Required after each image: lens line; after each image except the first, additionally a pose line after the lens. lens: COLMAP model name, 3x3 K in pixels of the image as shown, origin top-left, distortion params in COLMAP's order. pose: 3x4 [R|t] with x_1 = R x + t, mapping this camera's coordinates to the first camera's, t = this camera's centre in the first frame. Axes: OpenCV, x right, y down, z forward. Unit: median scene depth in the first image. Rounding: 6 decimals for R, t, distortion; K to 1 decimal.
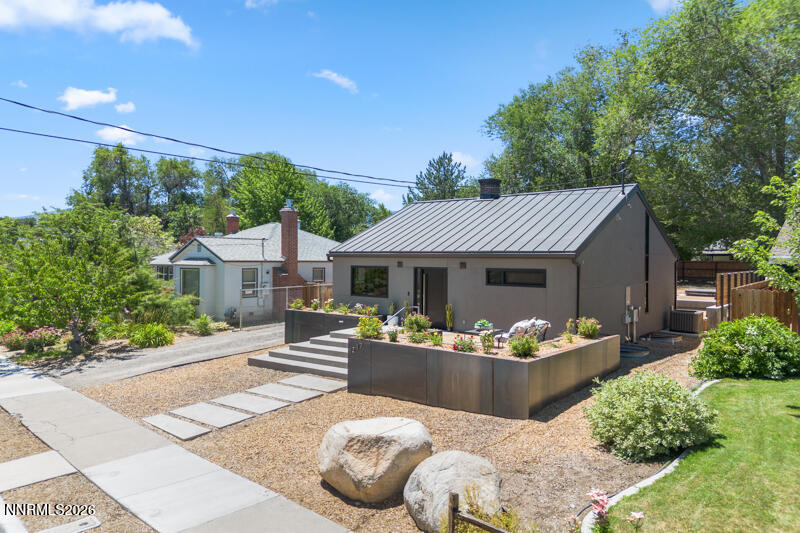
lens RADIAL K [[553.6, 0, 399.1], [0, 553.6, 262.1], [0, 0, 1]] dist [0.034915, -0.014083]
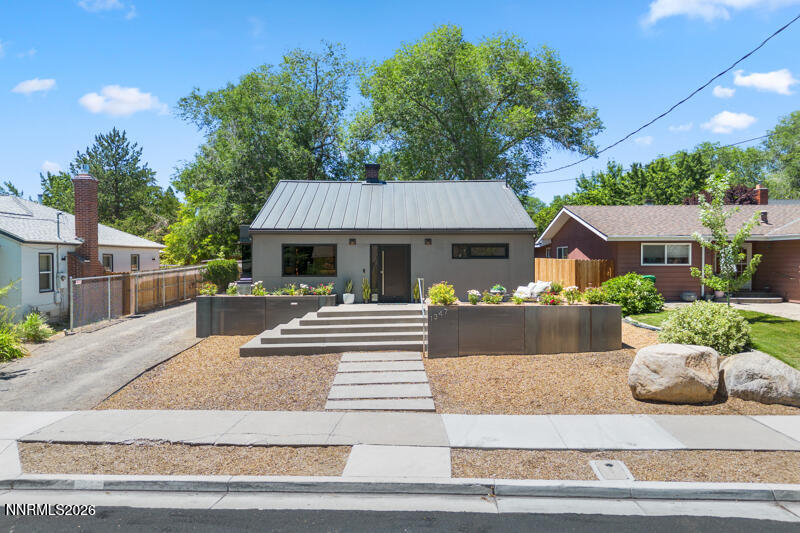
lens RADIAL K [[553.6, 0, 400.7], [0, 553.6, 266.3], [0, 0, 1]] dist [0.034915, -0.014083]
pose [[0.771219, -0.018030, 0.636315, -0.526069], [0.010974, 0.999827, 0.015030, 0.032113], [-0.636475, -0.004609, 0.771283, 0.165163]]
